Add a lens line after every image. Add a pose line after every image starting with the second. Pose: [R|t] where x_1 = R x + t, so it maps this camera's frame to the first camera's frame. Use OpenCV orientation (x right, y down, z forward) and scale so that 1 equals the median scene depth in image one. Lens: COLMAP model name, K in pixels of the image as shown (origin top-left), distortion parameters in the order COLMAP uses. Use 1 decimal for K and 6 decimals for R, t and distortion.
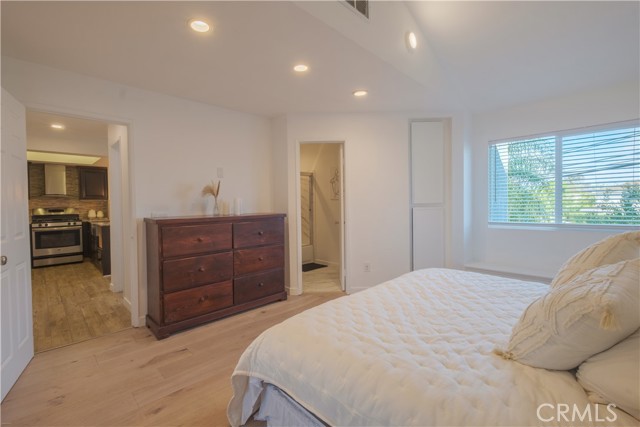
lens RADIAL K [[278.9, 0, 314.3], [0, 278.9, 209.5], [0, 0, 1]] dist [-0.002407, -0.000542]
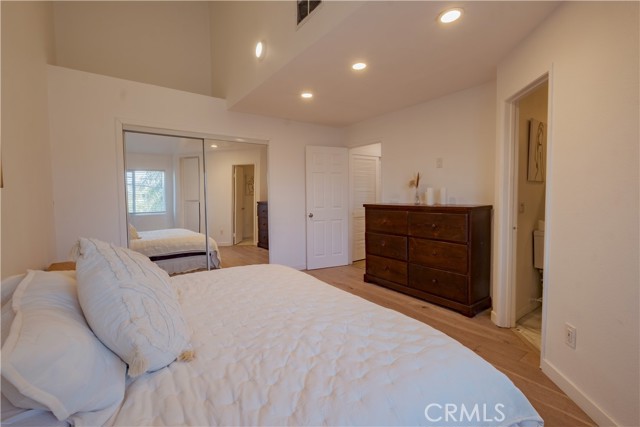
lens RADIAL K [[278.9, 0, 314.3], [0, 278.9, 209.5], [0, 0, 1]] dist [-0.002407, -0.000542]
pose [[-0.148569, 0.065738, -0.986715, 0.797896], [-0.011149, 0.997613, 0.068143, -0.029904], [0.988839, 0.021125, -0.147482, 0.753884]]
